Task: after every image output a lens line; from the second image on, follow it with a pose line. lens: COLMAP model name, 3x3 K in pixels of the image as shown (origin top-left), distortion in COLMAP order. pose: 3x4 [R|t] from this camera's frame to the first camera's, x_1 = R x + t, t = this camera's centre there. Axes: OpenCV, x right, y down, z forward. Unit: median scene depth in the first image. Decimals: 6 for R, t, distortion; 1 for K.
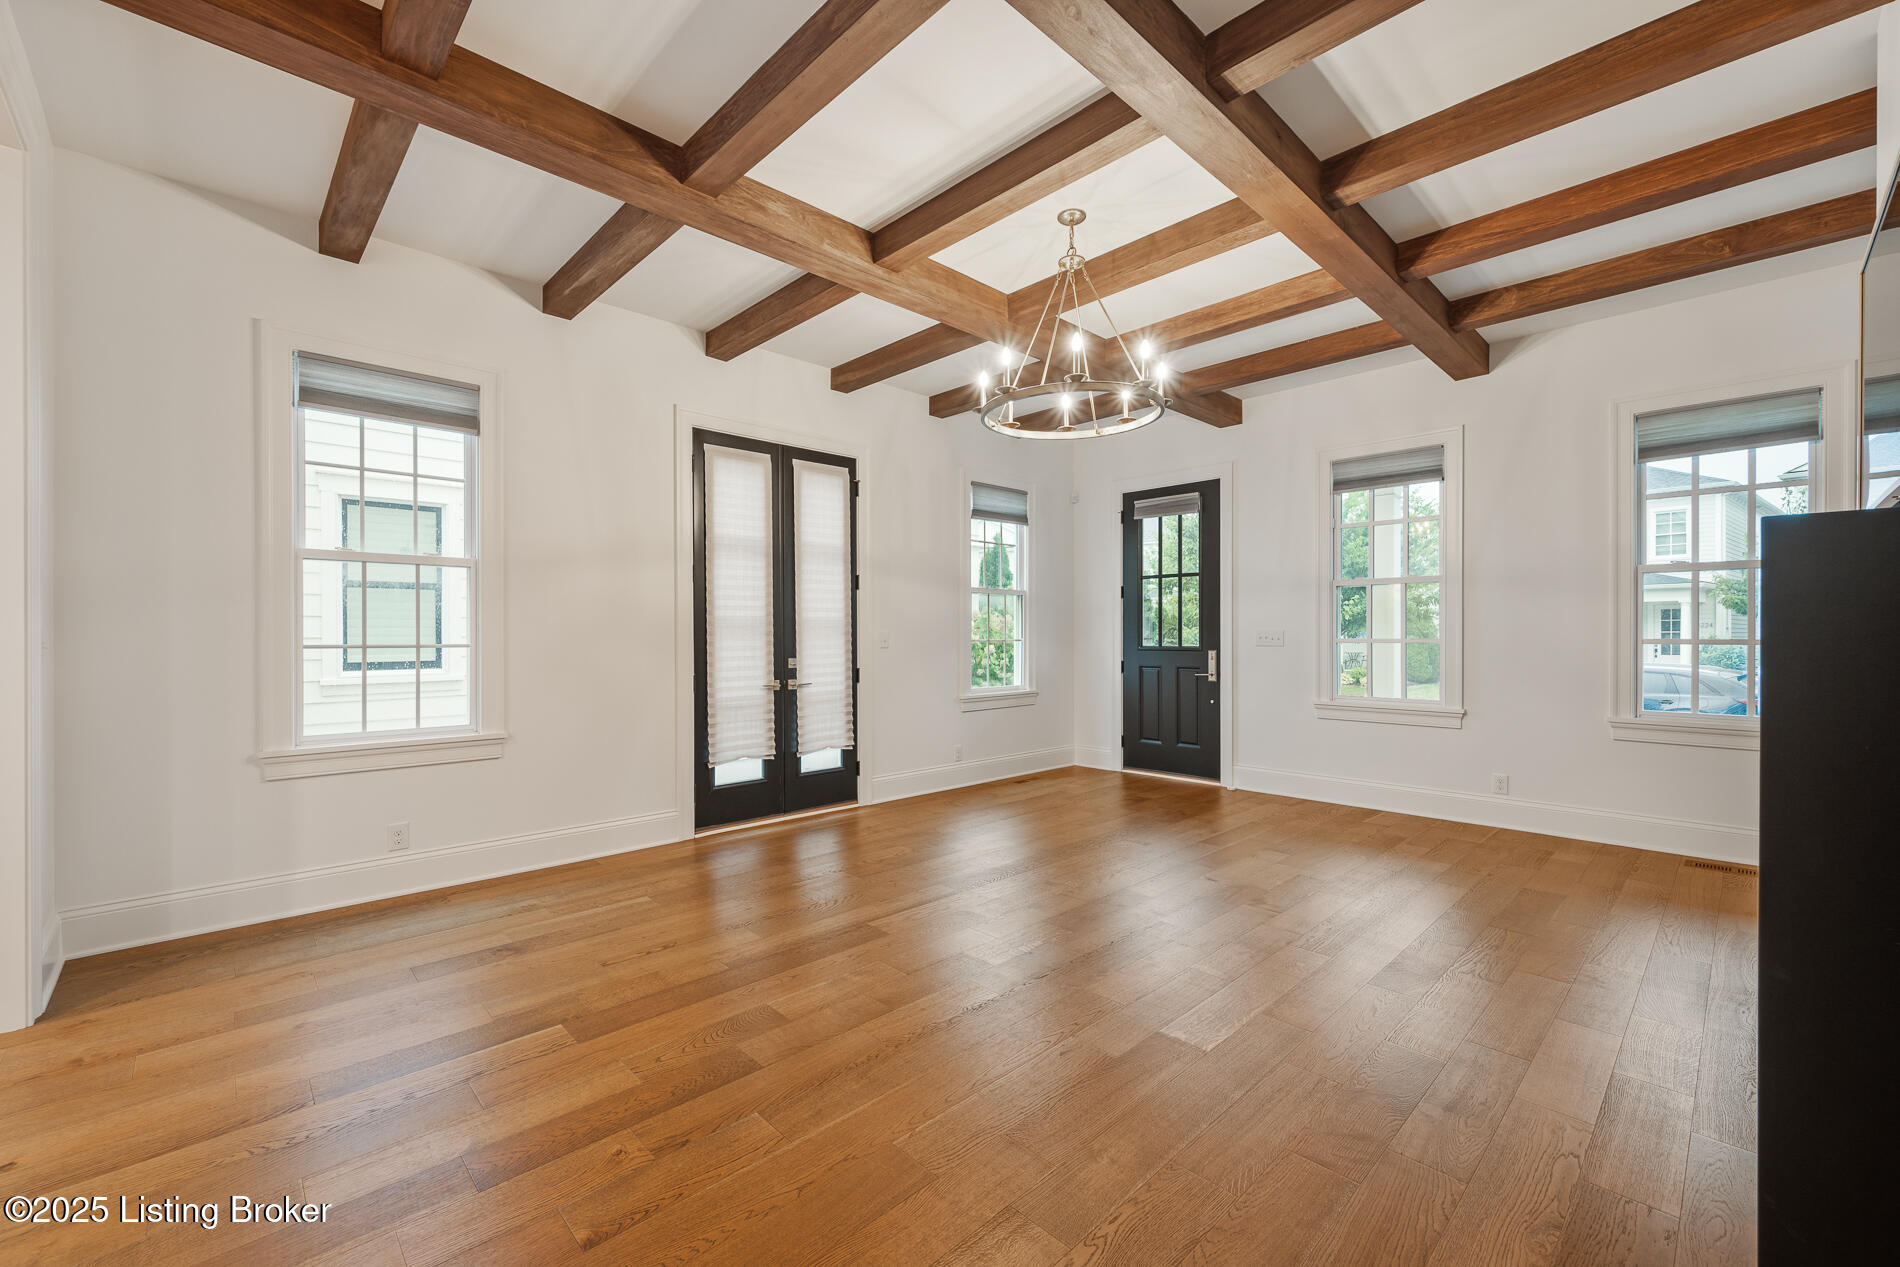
lens RADIAL K [[780.5, 0, 951.6], [0, 780.5, 637.2], [0, 0, 1]] dist [-0.002658, 0.000183]
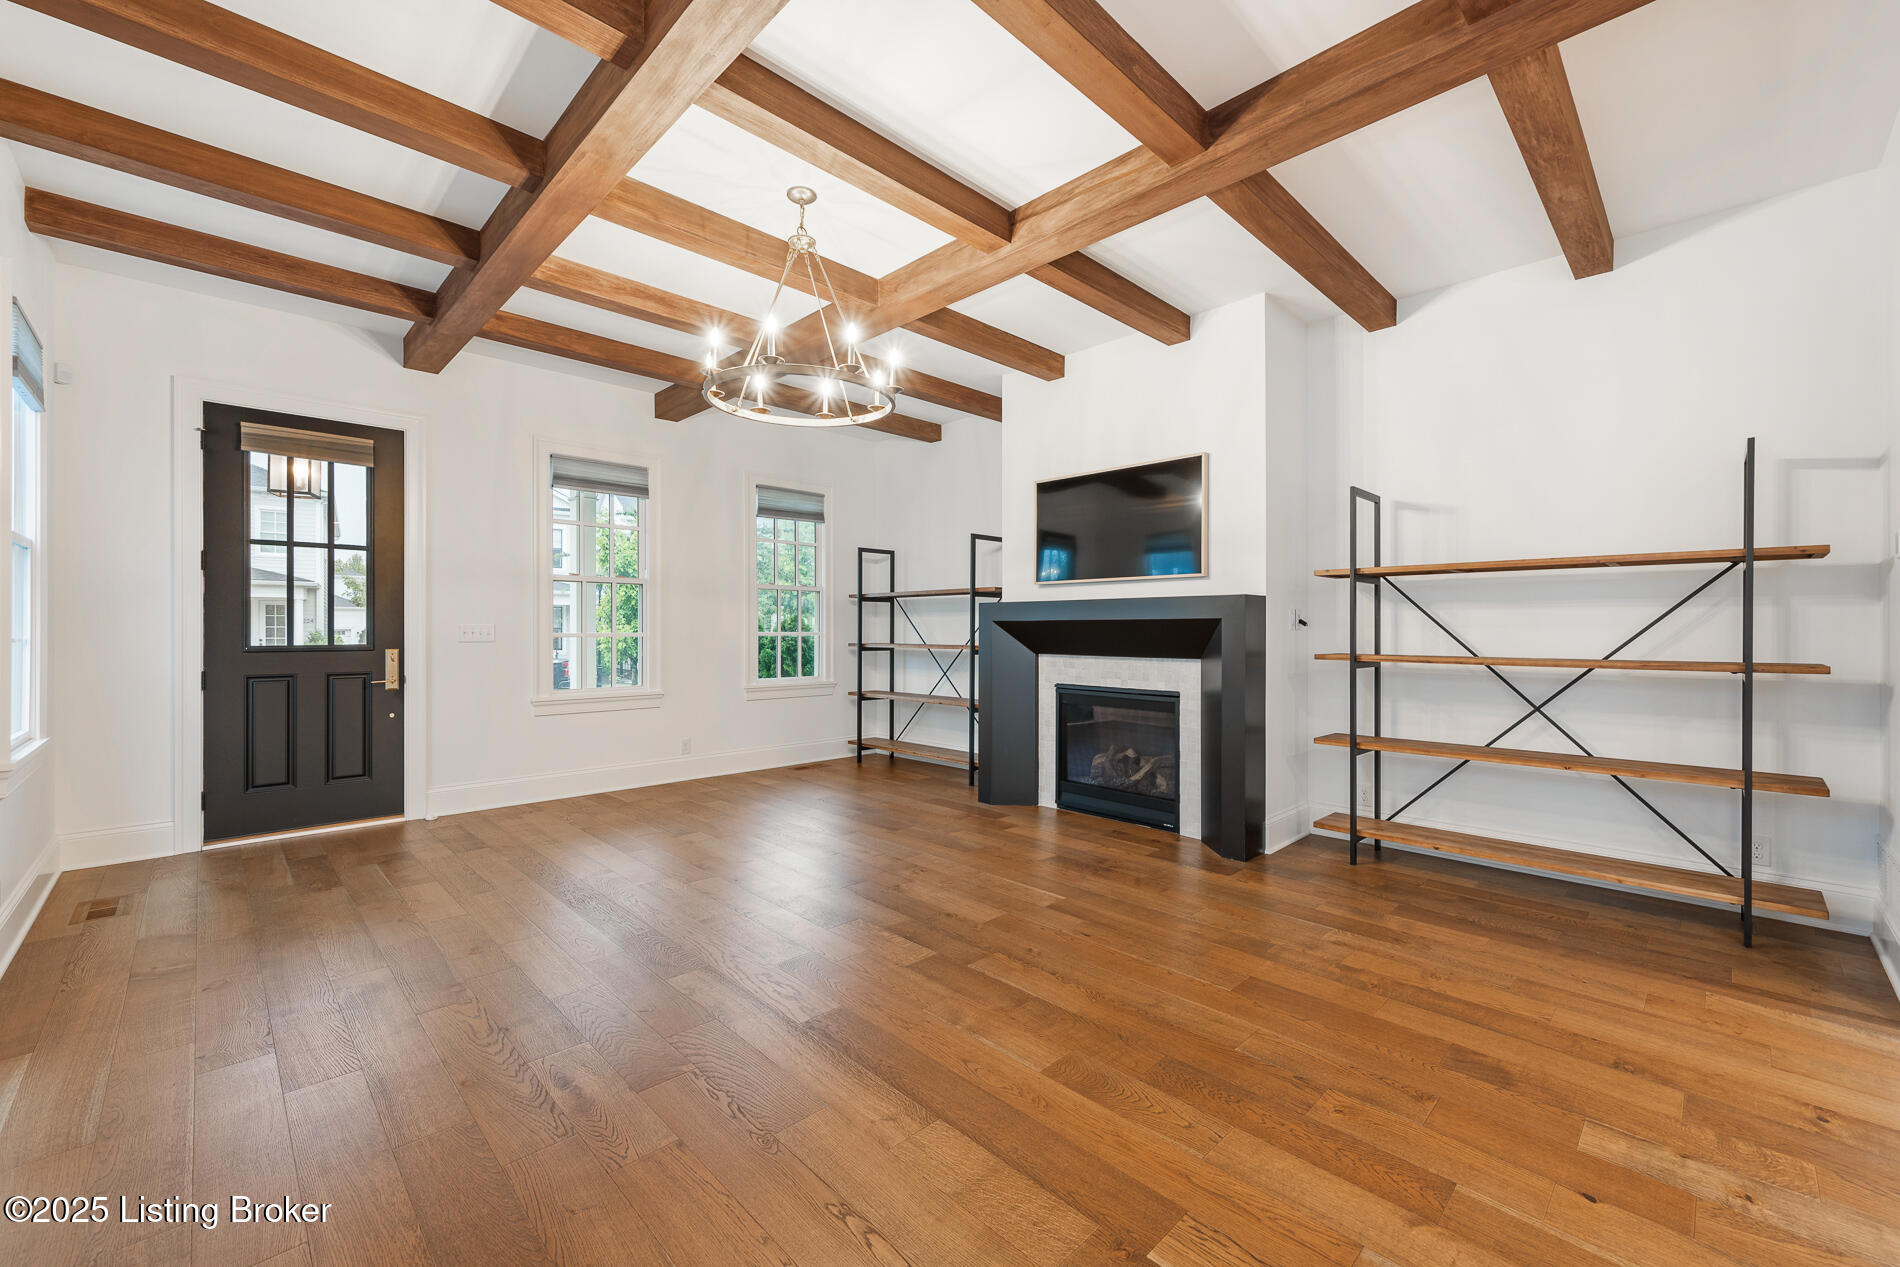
lens RADIAL K [[762.3, 0, 951.5], [0, 762.3, 630.1], [0, 0, 1]] dist [0.003000, 0.000001]
pose [[-0.010558, -0.000546, 0.999944, -0.432412], [0.002620, 0.999996, 0.000573, -0.001278], [-0.999941, 0.002626, -0.010557, 0.452691]]
